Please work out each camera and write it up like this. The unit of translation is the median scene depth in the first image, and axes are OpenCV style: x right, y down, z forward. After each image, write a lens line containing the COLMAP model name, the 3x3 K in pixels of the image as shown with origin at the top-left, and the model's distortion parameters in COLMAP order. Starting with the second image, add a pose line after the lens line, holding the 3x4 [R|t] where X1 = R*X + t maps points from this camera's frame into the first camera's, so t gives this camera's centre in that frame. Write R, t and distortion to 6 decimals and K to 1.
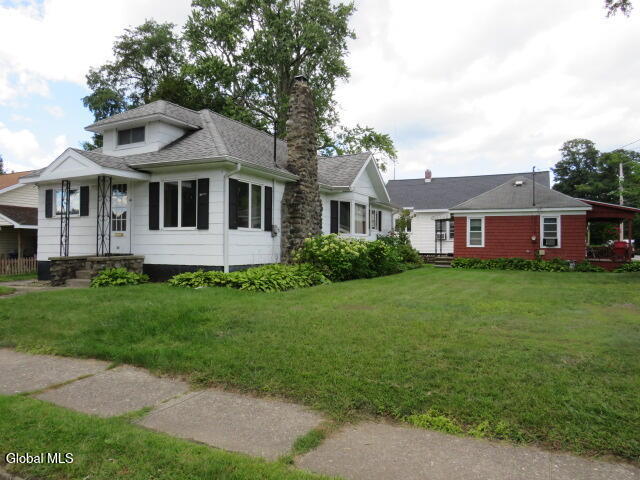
lens RADIAL K [[450.4, 0, 318.5], [0, 450.4, 239.5], [0, 0, 1]] dist [-0.025491, 0.007987]
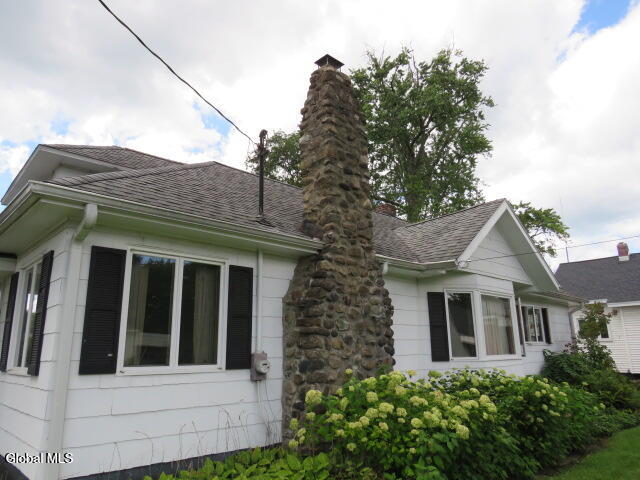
lens RADIAL K [[450.4, 0, 322.0], [0, 450.4, 241.1], [0, 0, 1]] dist [-0.025491, 0.007987]
pose [[0.938119, -0.104372, -0.330210, 0.087414], [0.026156, 0.972134, -0.232961, -0.026720], [0.345323, 0.209908, 0.914708, 0.462926]]
